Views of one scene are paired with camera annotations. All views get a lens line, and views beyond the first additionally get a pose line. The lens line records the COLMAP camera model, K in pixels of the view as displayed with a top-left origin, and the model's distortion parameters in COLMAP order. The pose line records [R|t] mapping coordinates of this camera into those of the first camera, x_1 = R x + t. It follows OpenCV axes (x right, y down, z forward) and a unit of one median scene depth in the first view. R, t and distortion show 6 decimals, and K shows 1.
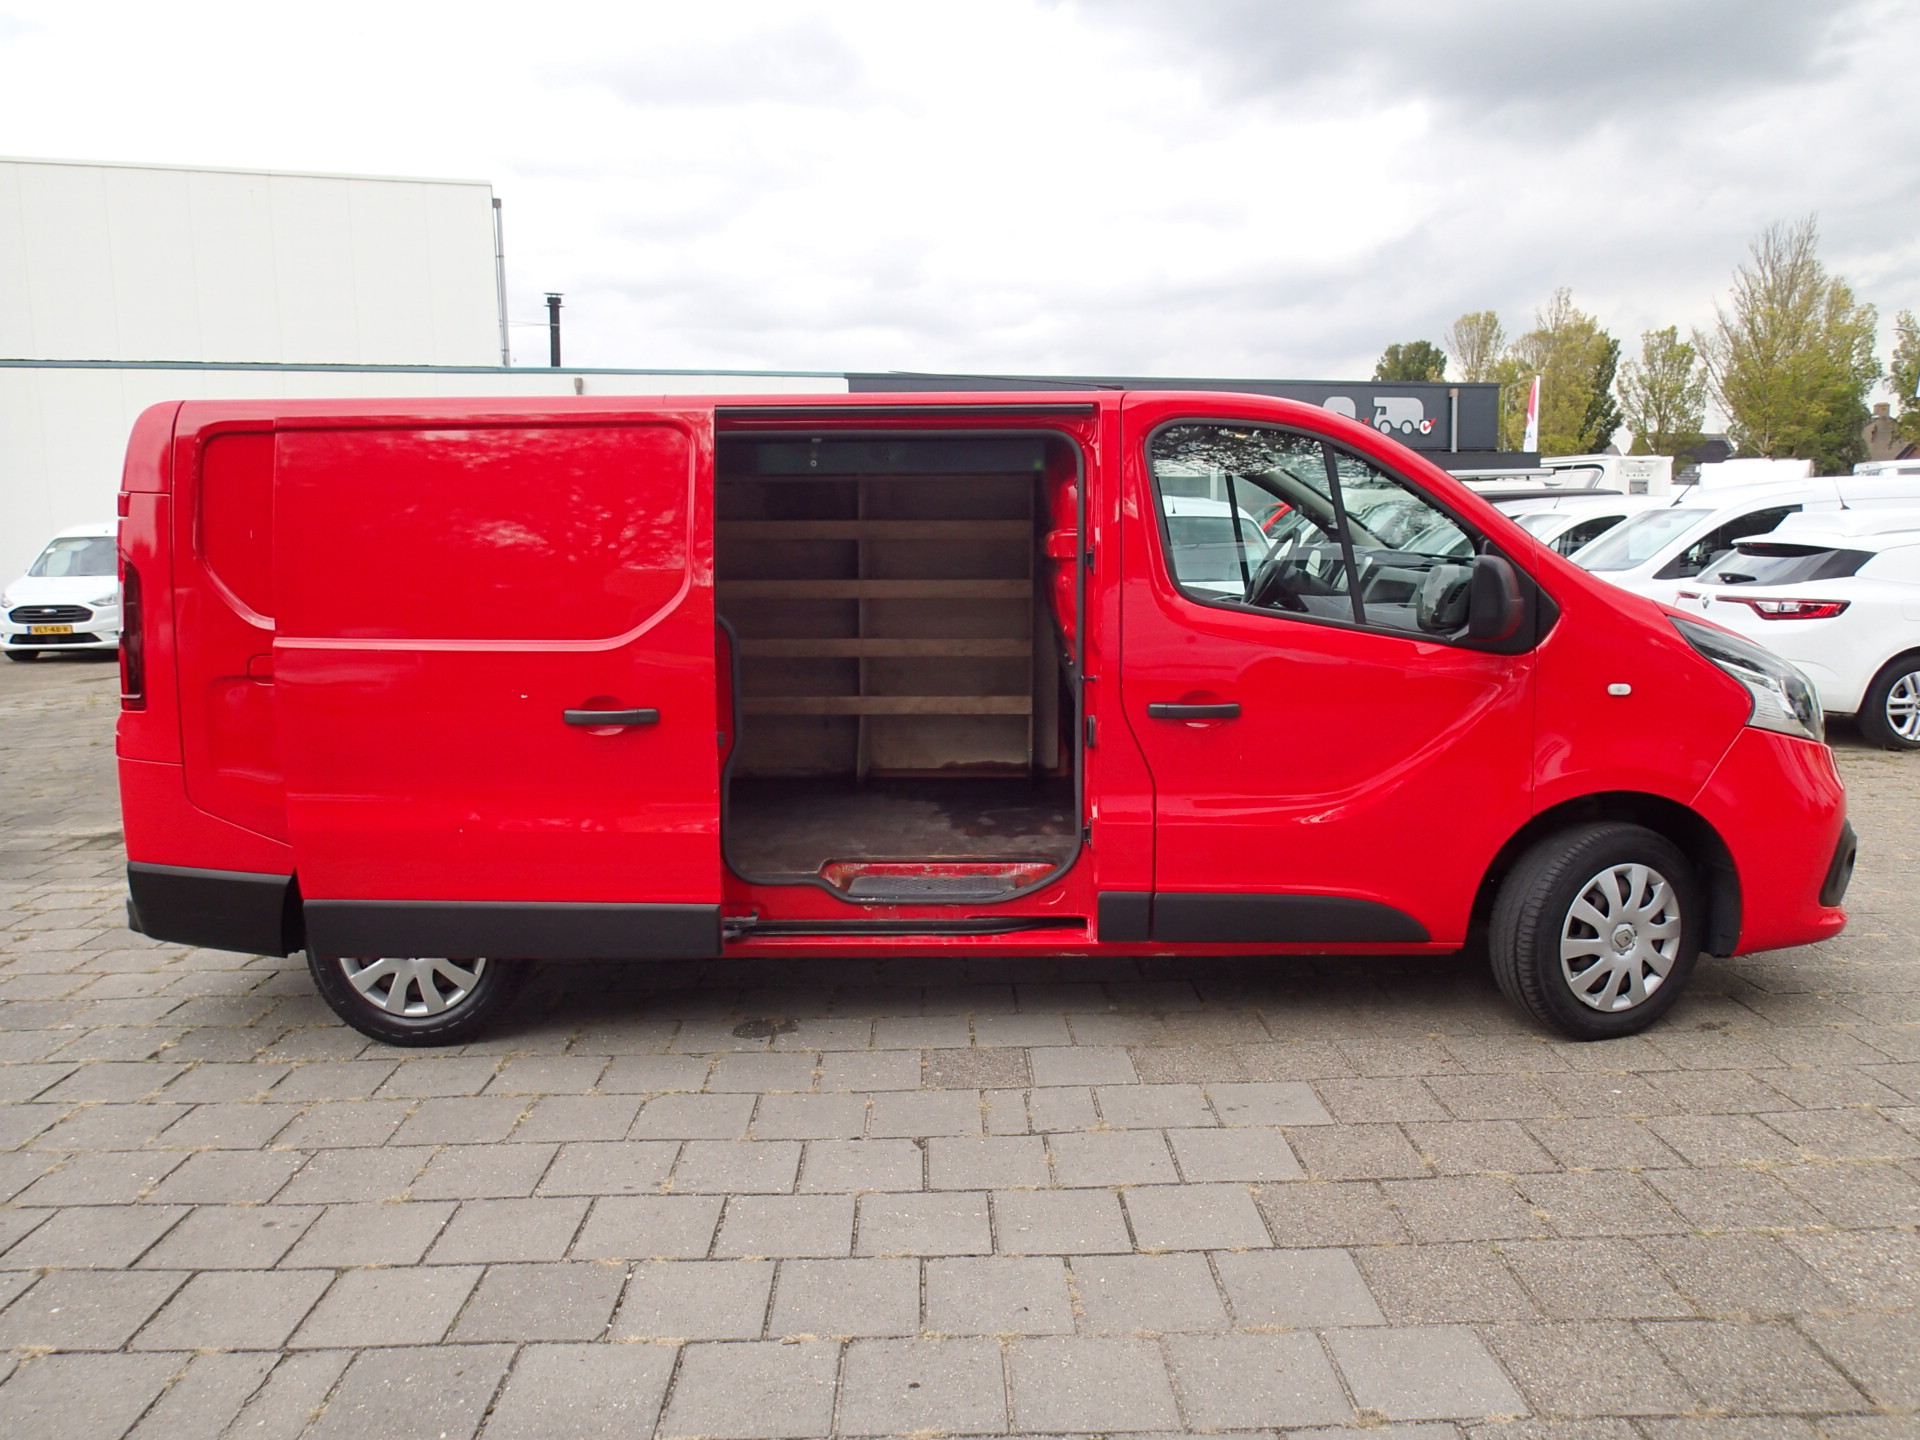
lens RADIAL K [[1428.6, 0, 974.8], [0, 1428.6, 708.0], [0, 0, 1]] dist [0.006501, -0.009904]
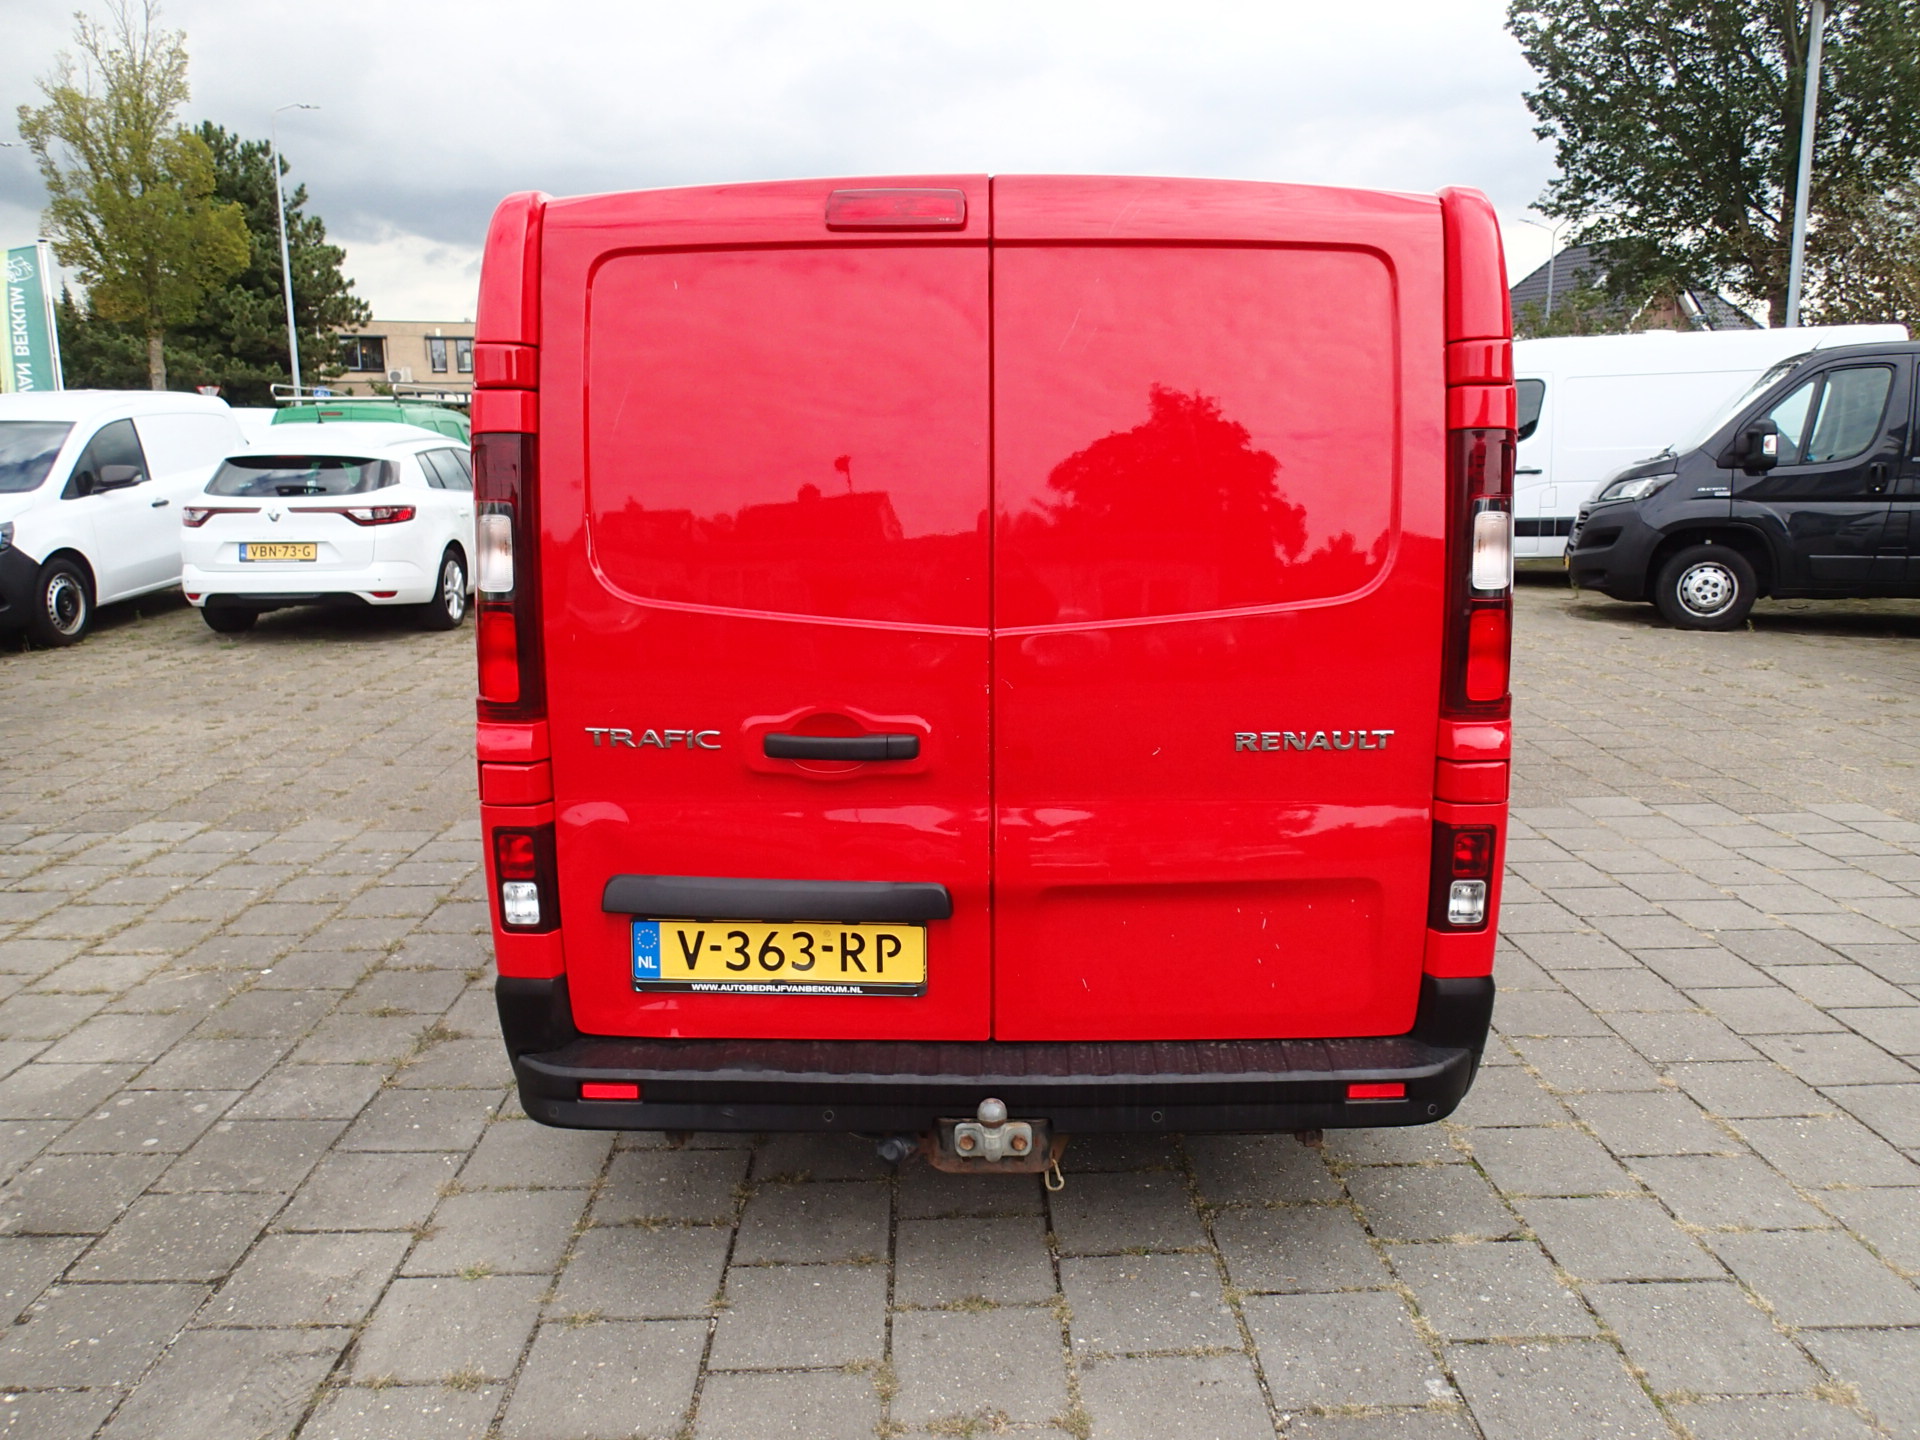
lens RADIAL K [[1428.6, 0, 974.8], [0, 1428.6, 708.0], [0, 0, 1]] dist [0.006501, -0.009904]
pose [[0.000611, -0.179485, 0.983761, -1.285341], [0.128136, 0.975665, 0.177929, -0.149008], [-0.991756, 0.125947, 0.023594, 1.315767]]
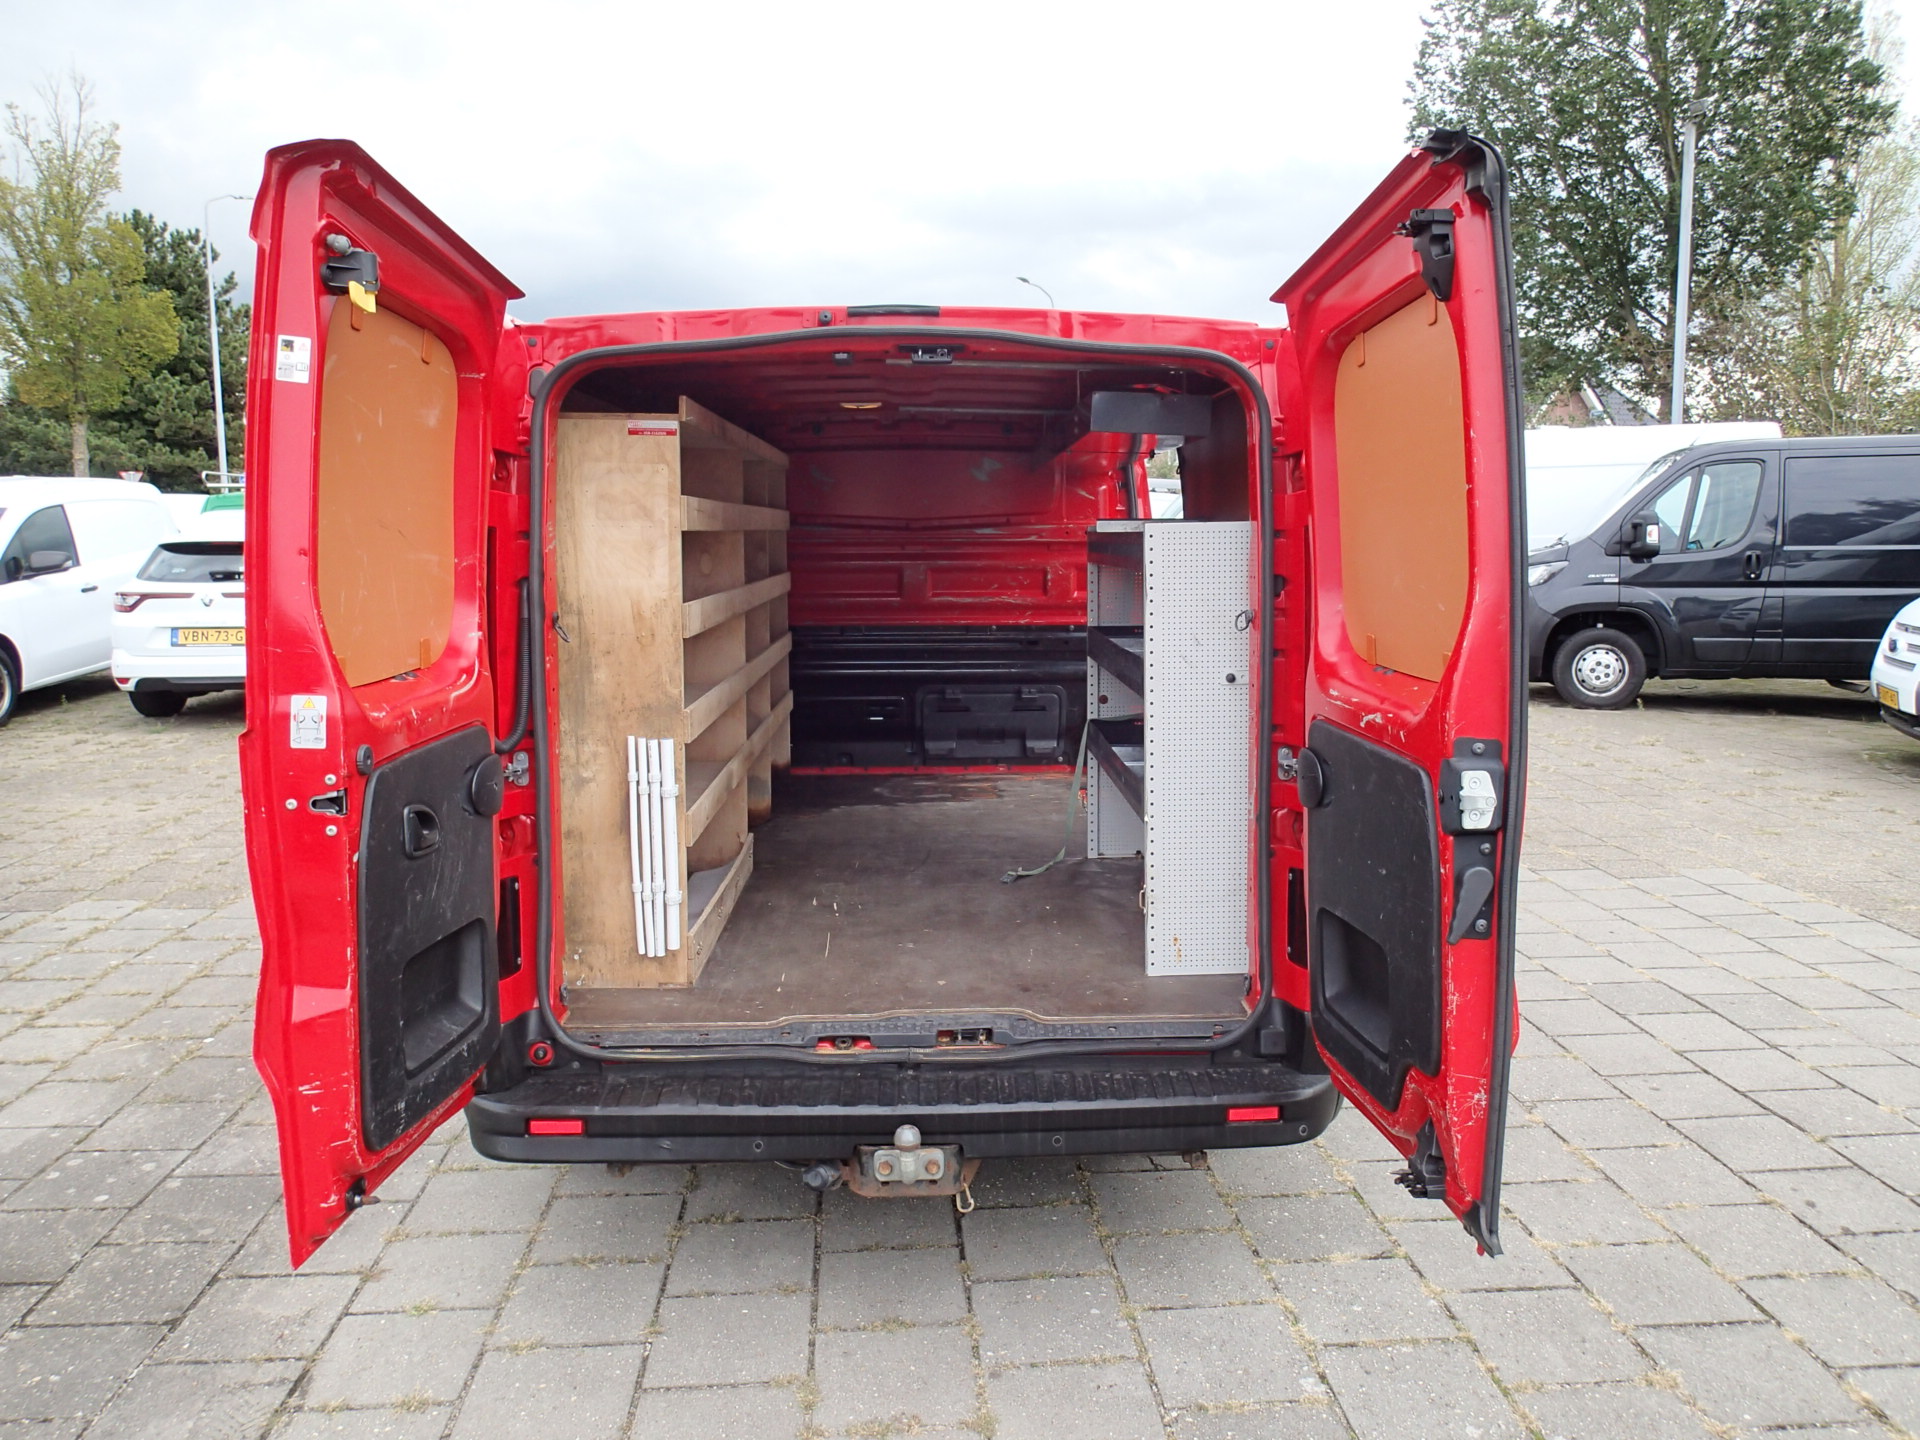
lens RADIAL K [[1428.6, 0, 974.8], [0, 1428.6, 708.0], [0, 0, 1]] dist [0.006501, -0.009904]
pose [[-0.046851, -0.120959, 0.991551, -1.357838], [0.125964, 0.984002, 0.125989, -0.150634], [-0.990928, 0.130802, -0.030865, 1.306806]]
